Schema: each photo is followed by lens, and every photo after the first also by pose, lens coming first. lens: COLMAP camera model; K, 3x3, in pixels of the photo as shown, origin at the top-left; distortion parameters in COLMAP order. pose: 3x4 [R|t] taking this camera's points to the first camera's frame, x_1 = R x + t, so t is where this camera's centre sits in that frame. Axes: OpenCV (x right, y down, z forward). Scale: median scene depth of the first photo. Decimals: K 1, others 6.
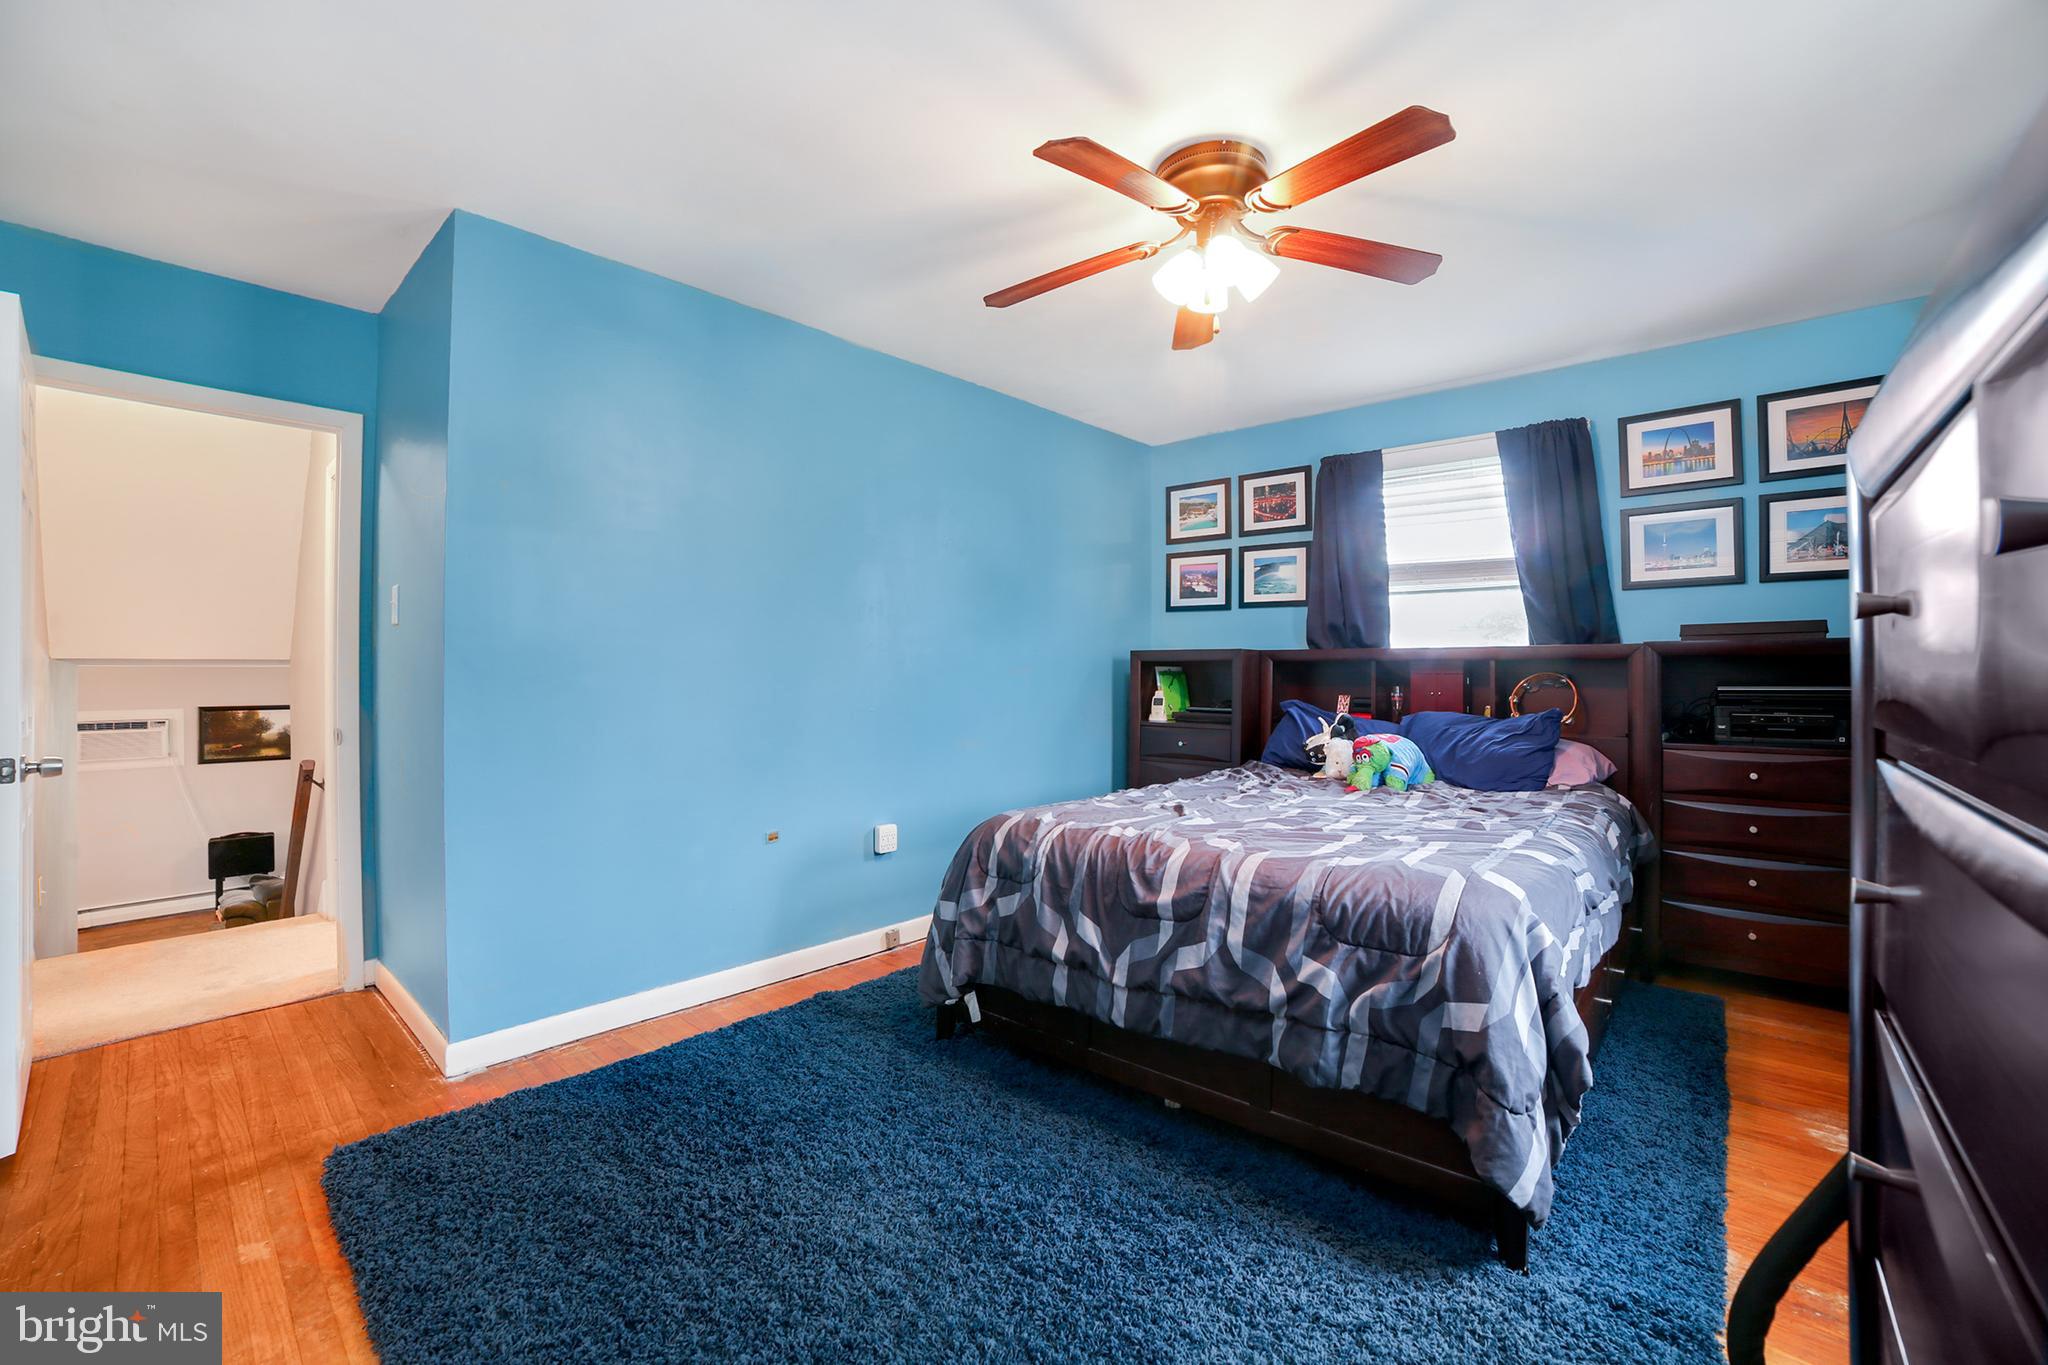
lens RADIAL K [[853.8, 0, 1030.4], [0, 853.8, 666.4], [0, 0, 1]] dist [-0.102489, 0.035421]
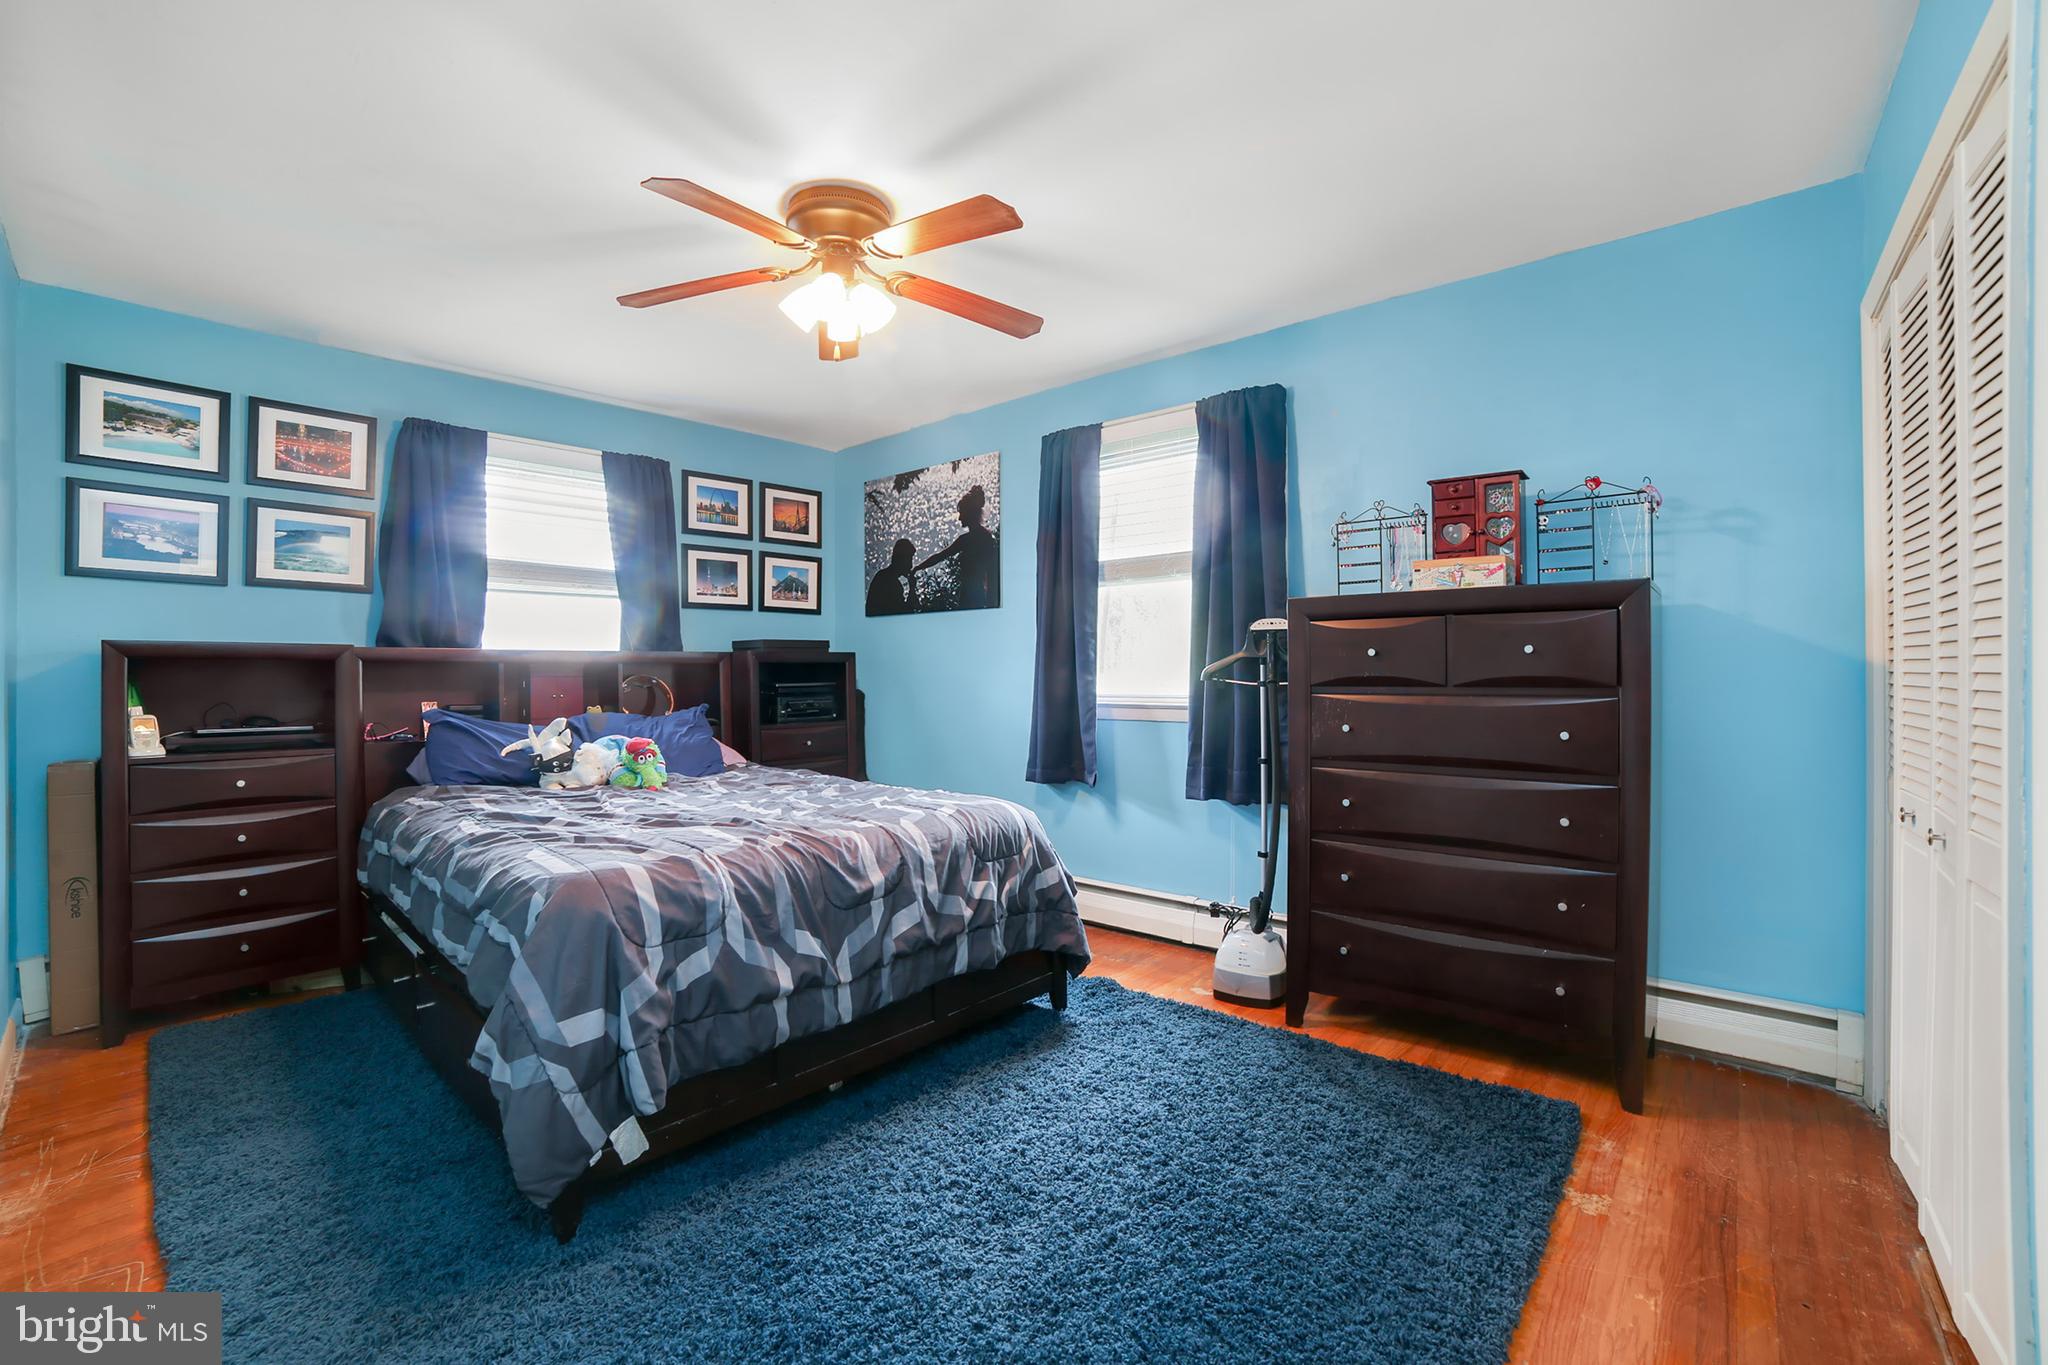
lens RADIAL K [[834.9, 0, 1026.5], [0, 834.9, 674.9], [0, 0, 1]] dist [-0.095433, 0.032852]
pose [[0.019414, -0.002500, 0.999808, -0.543581], [-0.001000, 0.999996, 0.002520, 0.005086], [-0.999811, -0.001049, 0.019412, 0.476268]]
